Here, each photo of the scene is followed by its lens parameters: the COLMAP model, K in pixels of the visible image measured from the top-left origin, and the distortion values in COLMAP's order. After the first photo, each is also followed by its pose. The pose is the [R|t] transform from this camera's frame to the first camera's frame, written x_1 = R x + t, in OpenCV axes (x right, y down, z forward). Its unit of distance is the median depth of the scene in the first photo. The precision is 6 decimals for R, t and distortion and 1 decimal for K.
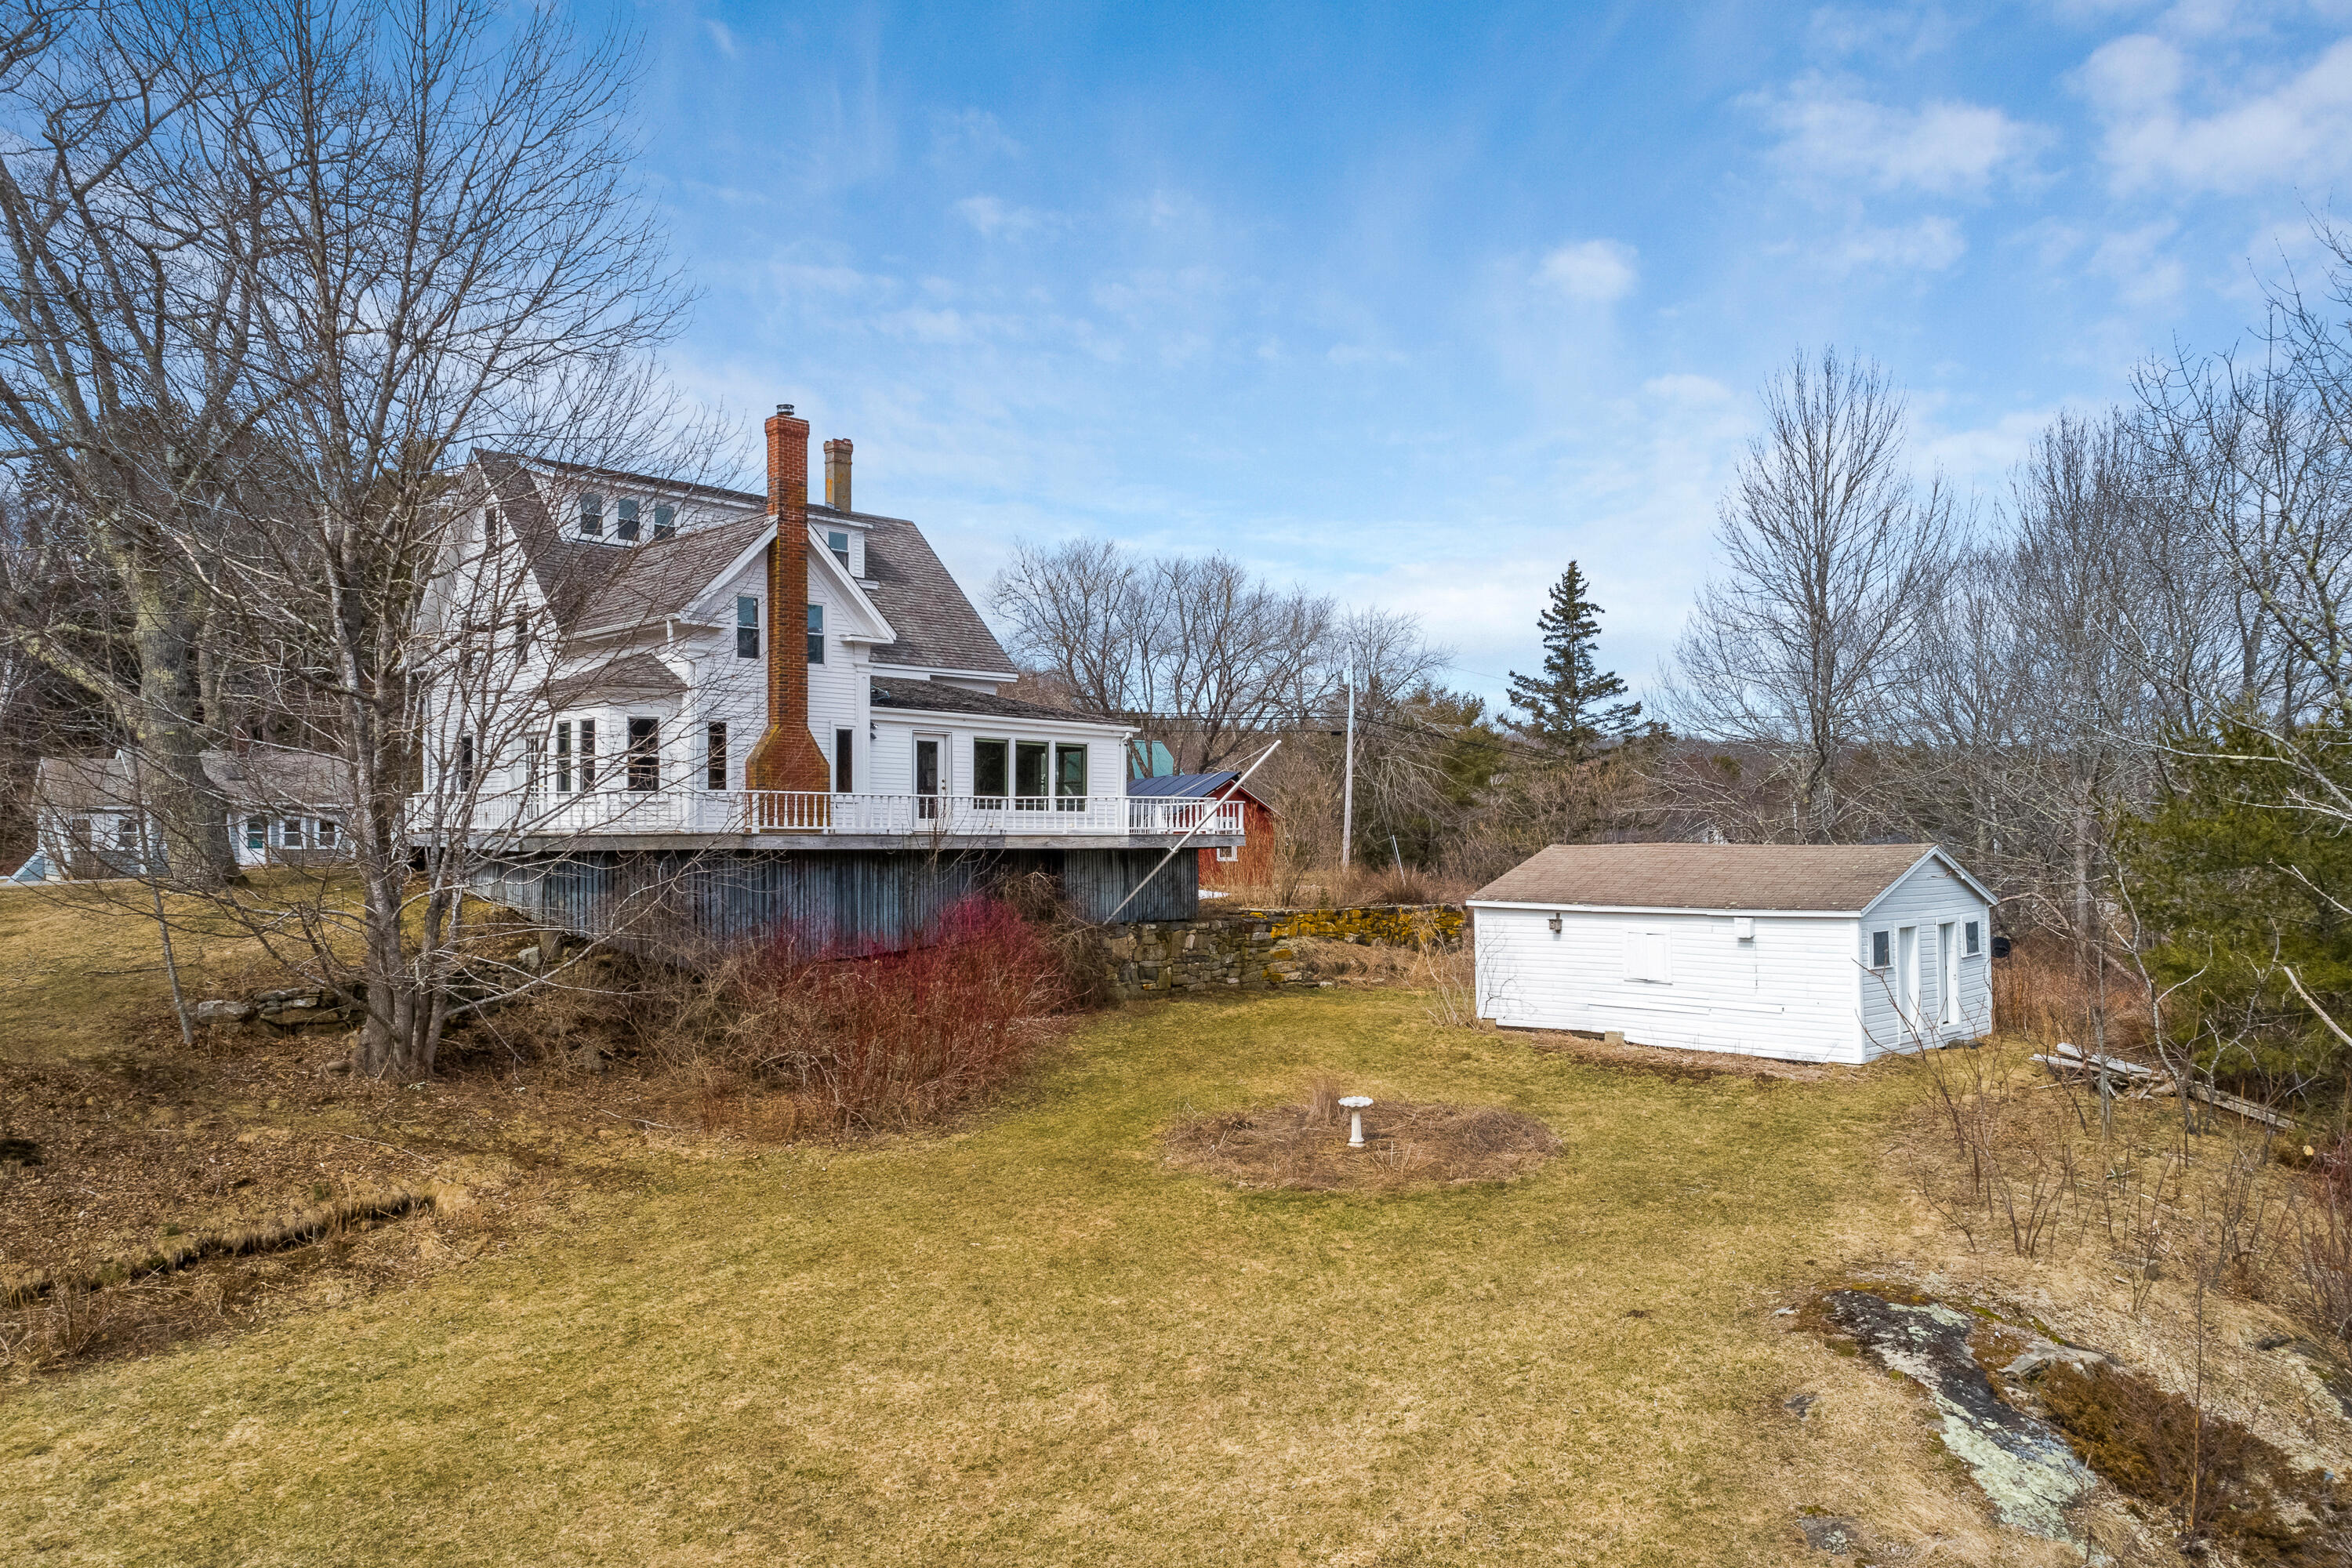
lens RADIAL K [[1602.3, 0, 1183.9], [0, 1602.3, 795.2], [0, 0, 1]] dist [0.017683, -0.001469]
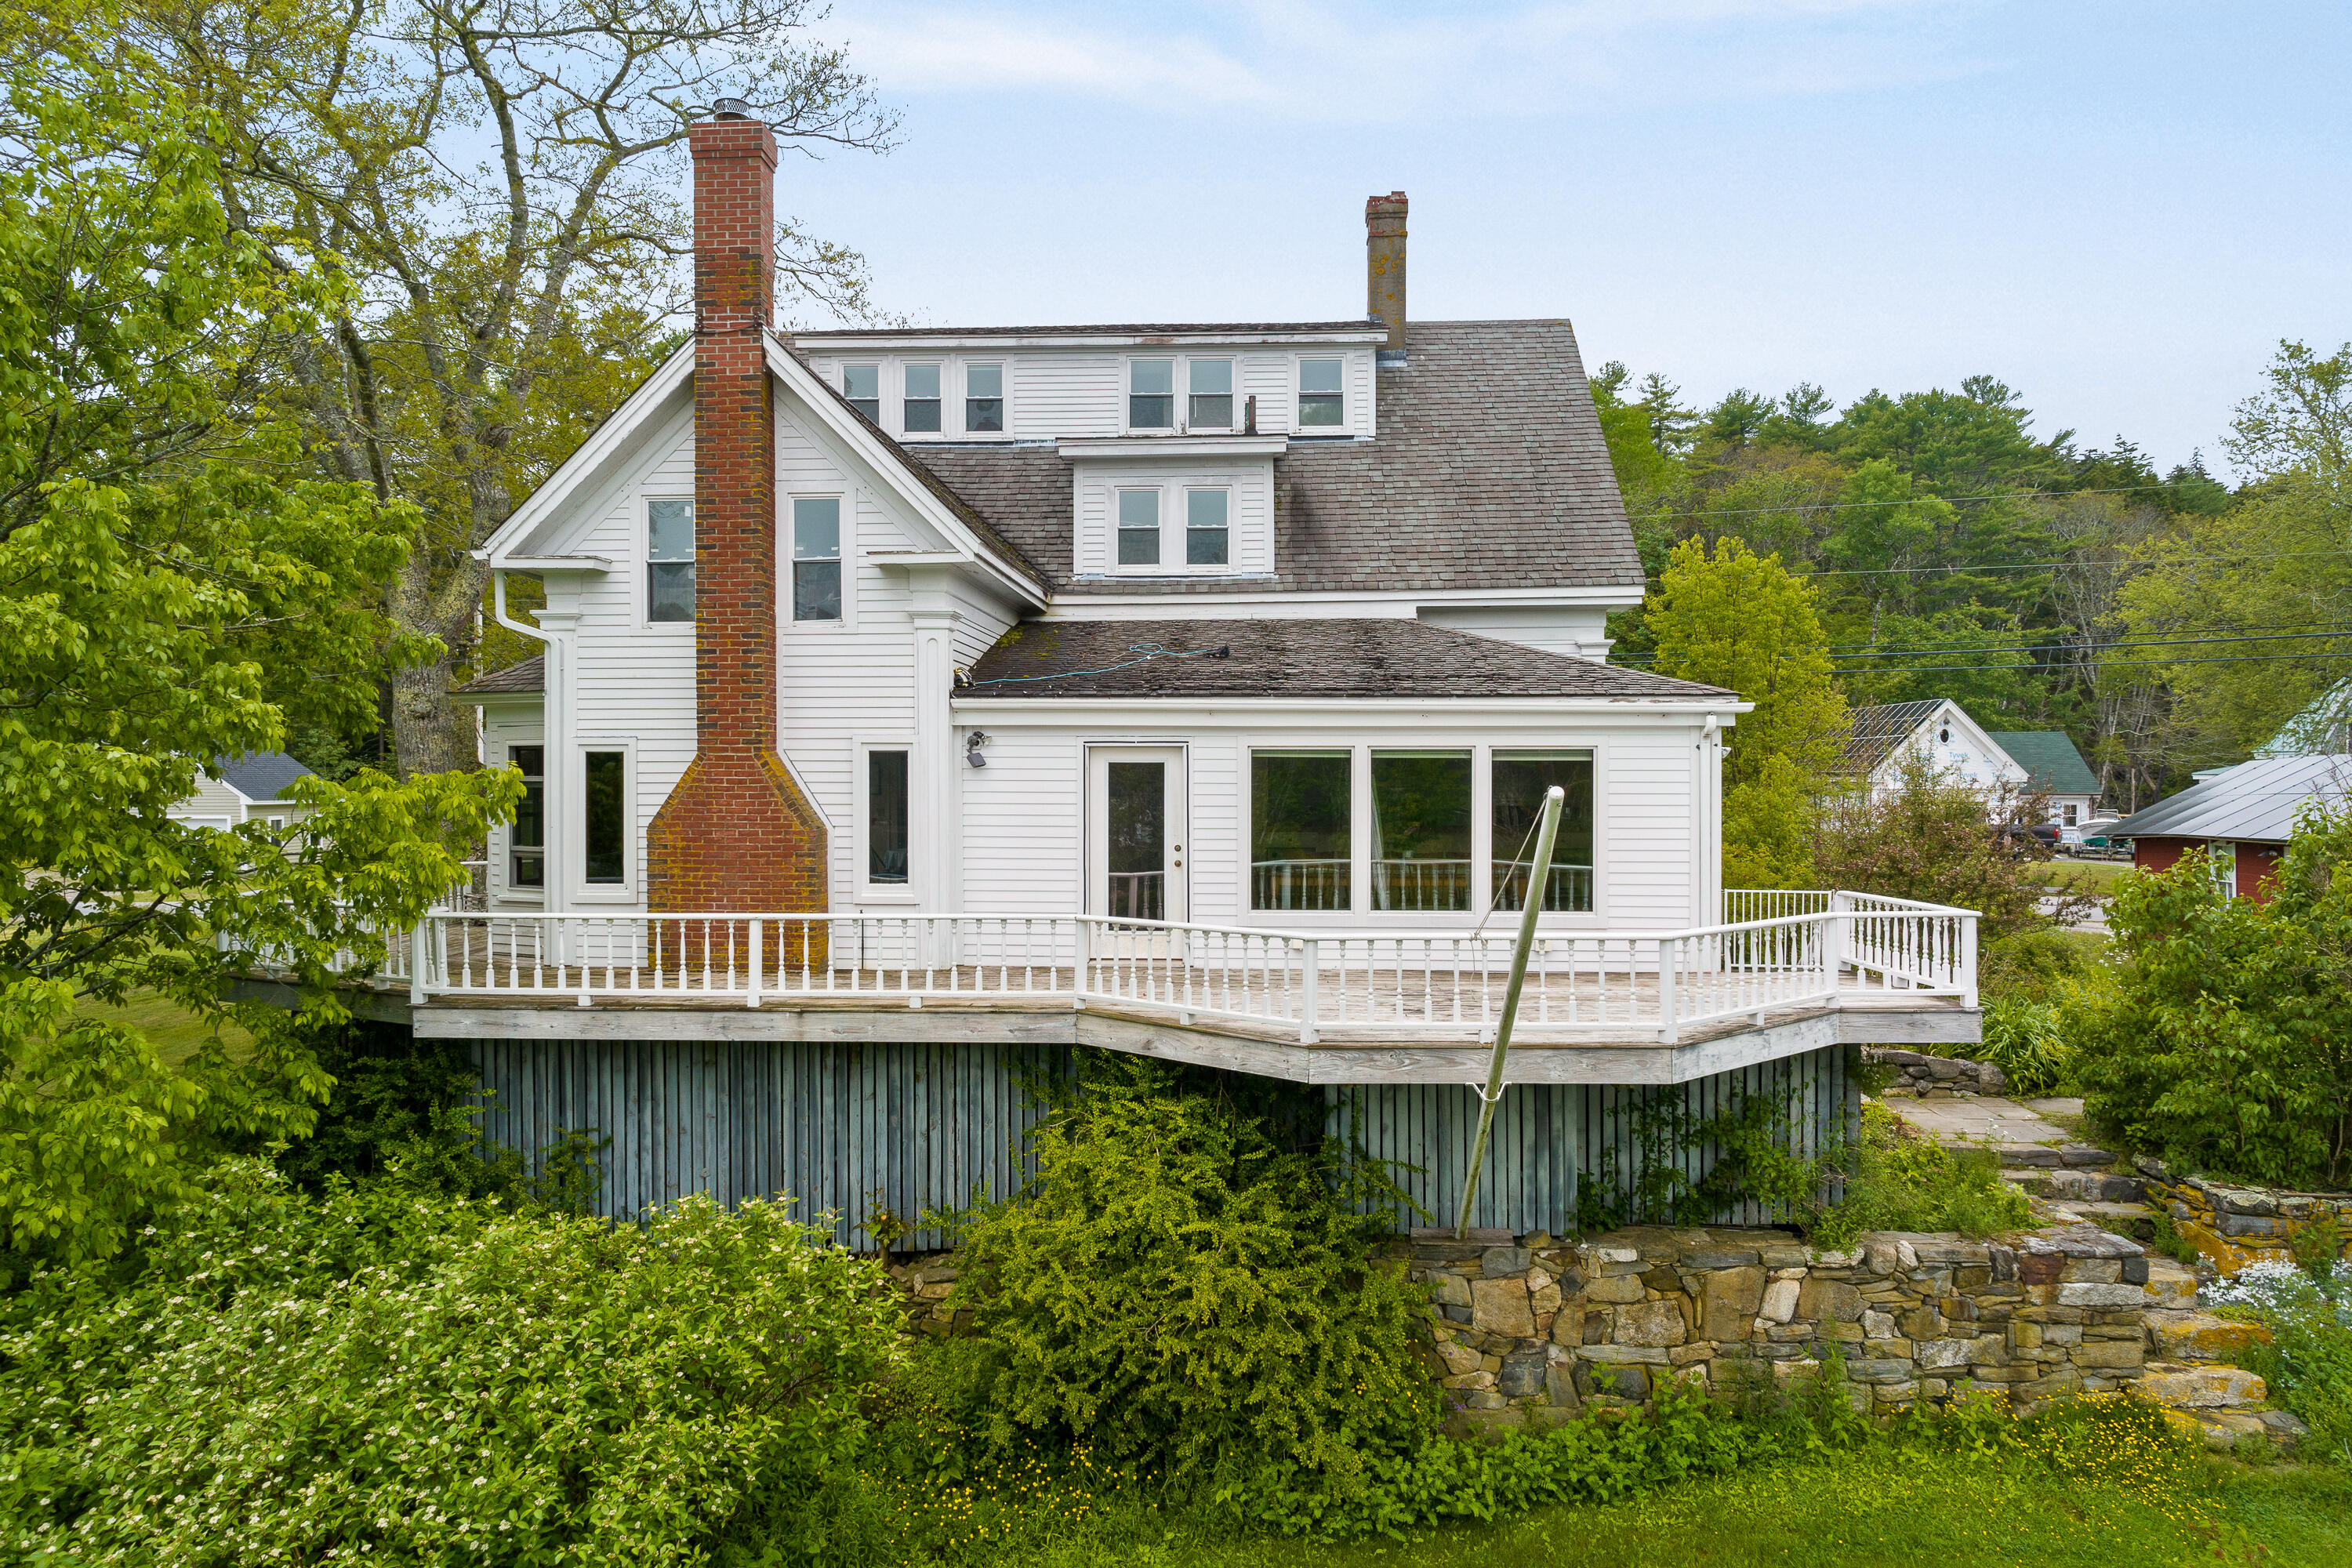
lens RADIAL K [[1633.7, 0, 1175.8], [0, 1633.7, 775.7], [0, 0, 1]] dist [0.009505, 0.001300]
pose [[0.678572, -0.005691, -0.734512, 0.190866], [0.023673, 0.999620, 0.014126, -0.036286], [0.734152, -0.026974, 0.678449, 0.685647]]
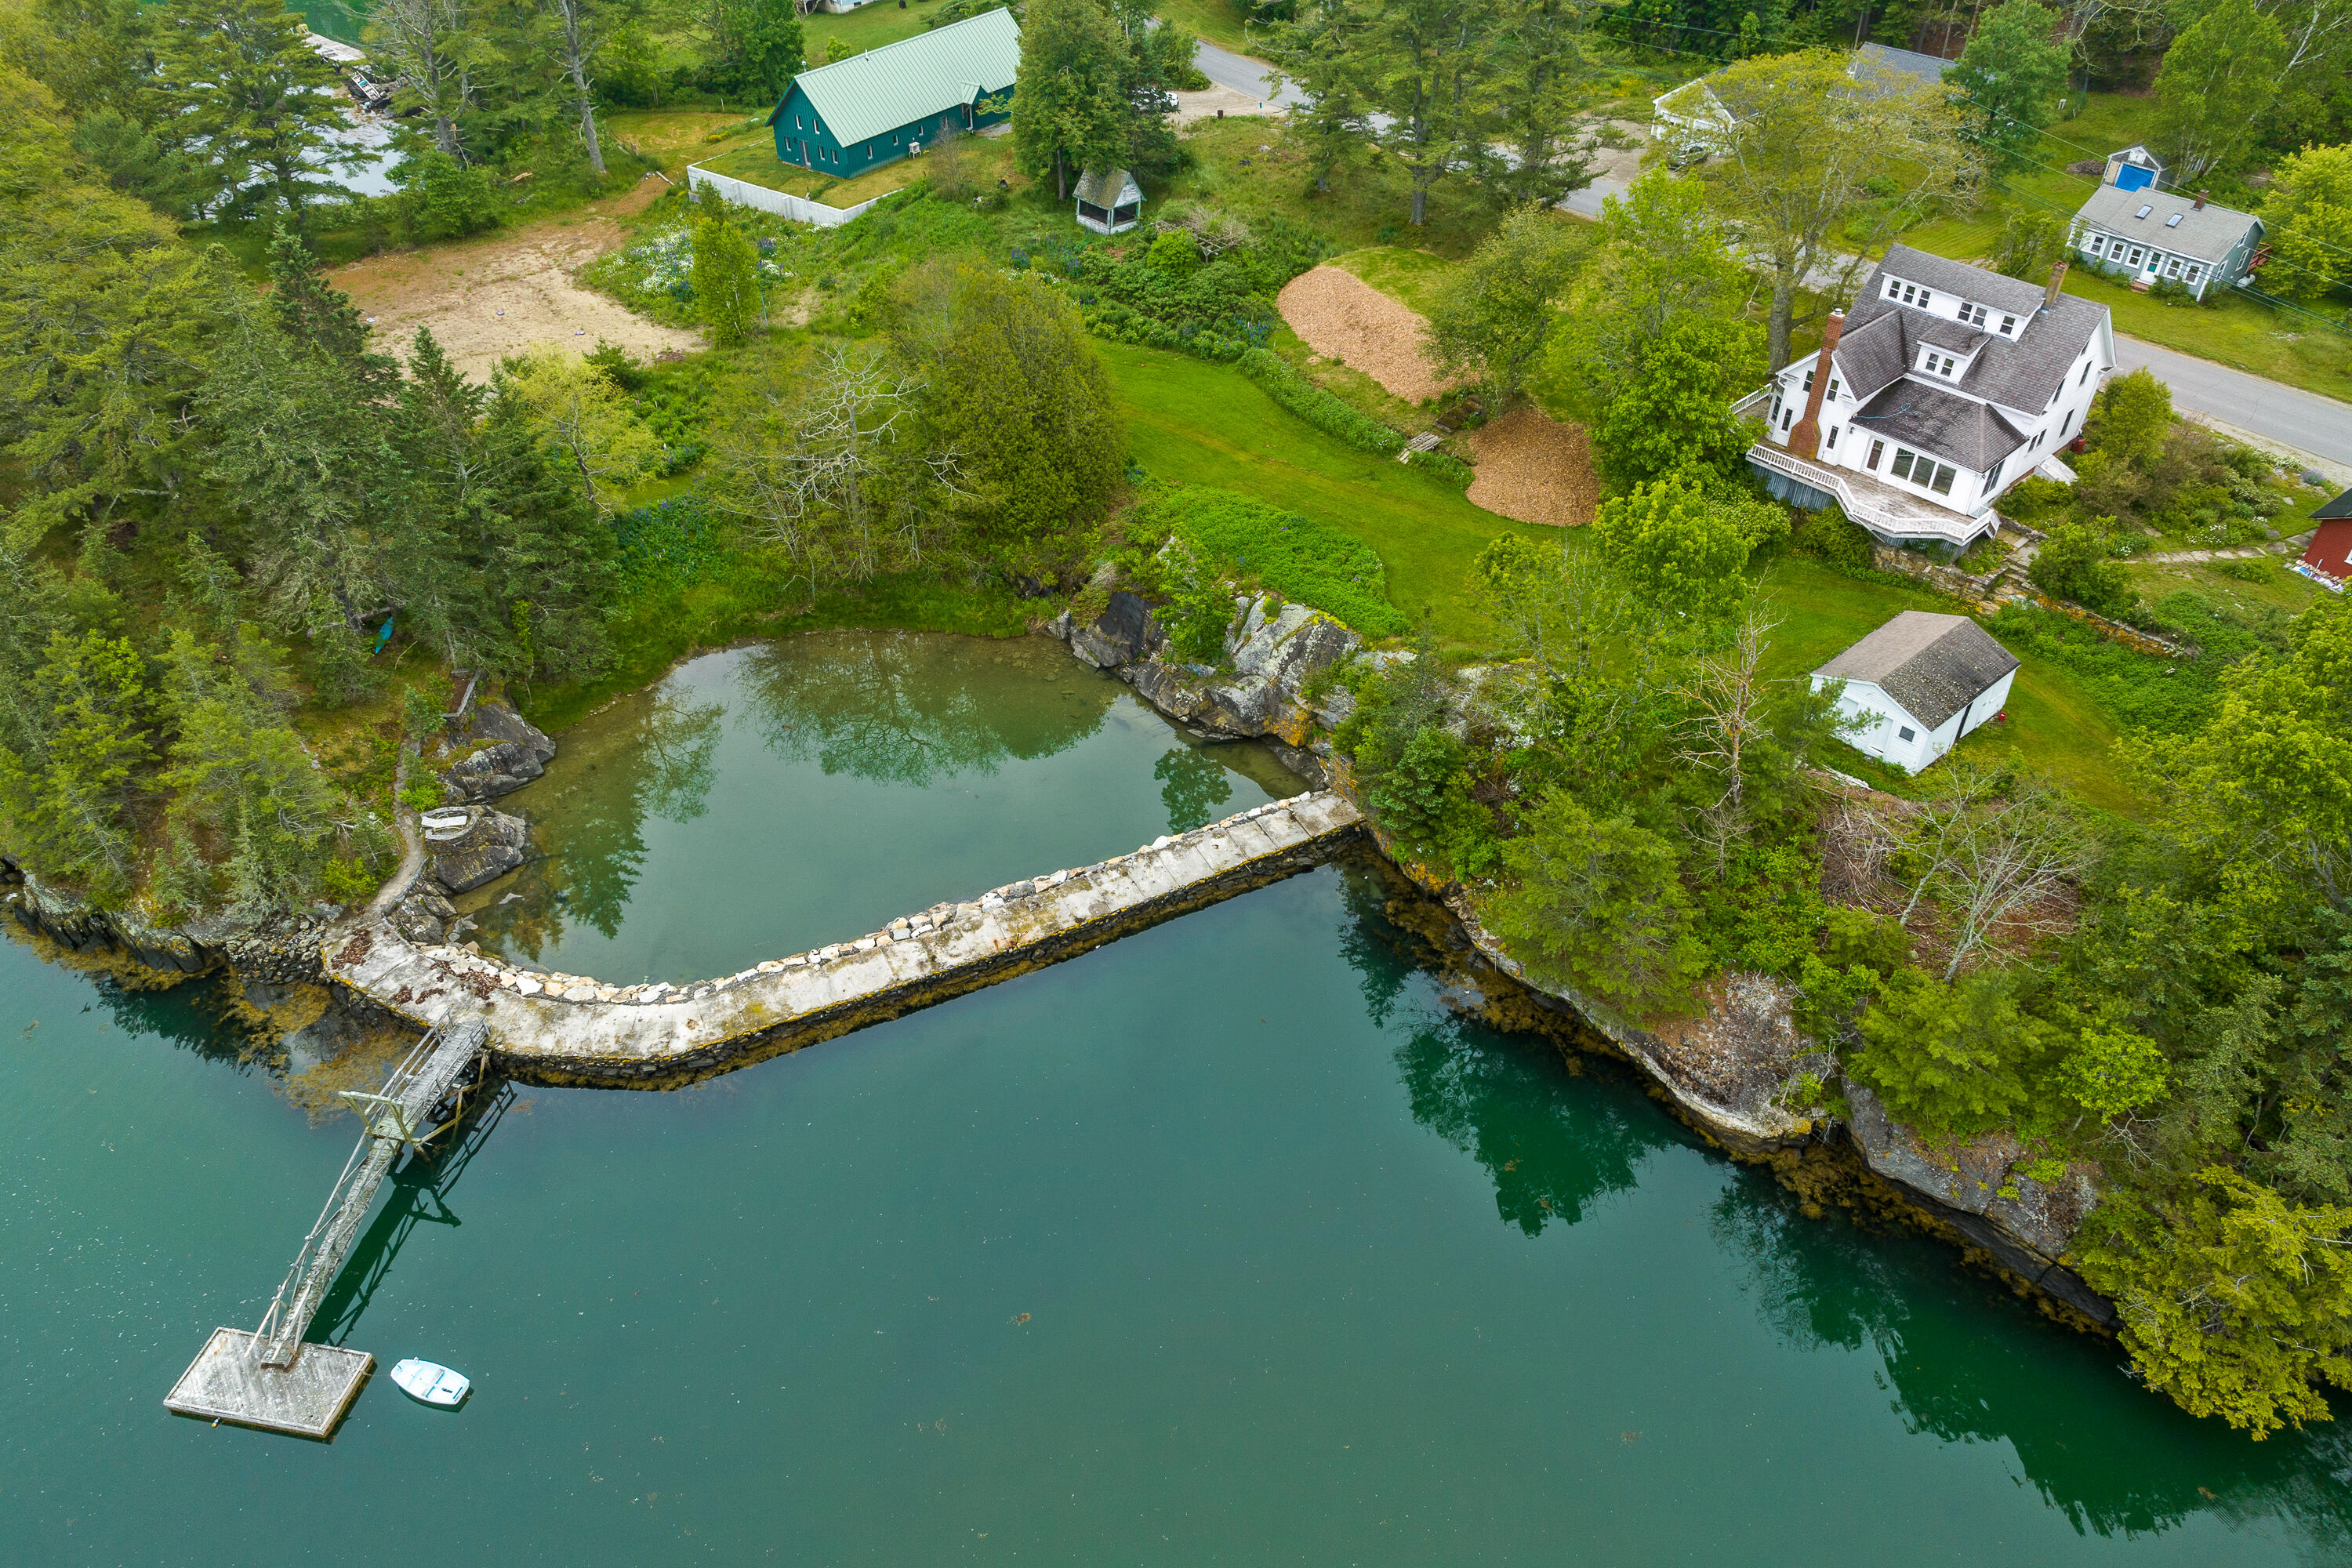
lens RADIAL K [[1633.7, 0, 1178.6], [0, 1633.7, 787.6], [0, 0, 1]] dist [0.009505, 0.001300]
pose [[-0.036476, 0.631966, -0.774137, 2.164255], [0.034863, 0.774986, 0.631016, -1.245450], [0.998726, -0.003971, -0.050301, 0.041560]]
